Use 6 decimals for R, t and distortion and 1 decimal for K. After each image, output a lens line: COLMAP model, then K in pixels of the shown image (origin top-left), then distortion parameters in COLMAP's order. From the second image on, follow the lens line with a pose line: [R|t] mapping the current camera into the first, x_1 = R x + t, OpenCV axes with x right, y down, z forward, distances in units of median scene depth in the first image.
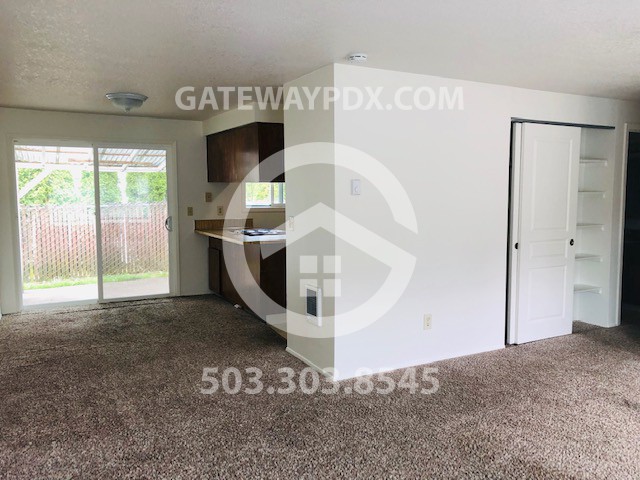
lens RADIAL K [[516.7, 0, 320.0], [0, 516.7, 240.0], [0, 0, 1]] dist [0.014192, 0.003174]
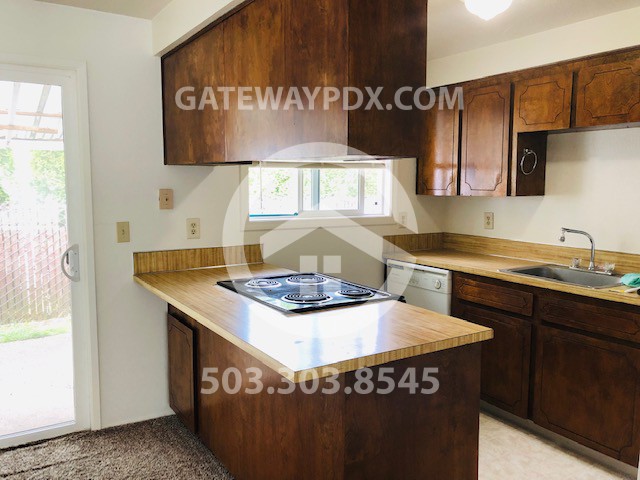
lens RADIAL K [[516.7, 0, 320.0], [0, 516.7, 240.0], [0, 0, 1]] dist [0.014192, 0.003174]
pose [[0.997587, -0.007450, 0.069031, -0.116767], [0.006165, 0.999804, 0.018807, -0.056128], [-0.069158, -0.018336, 0.997437, 0.557236]]
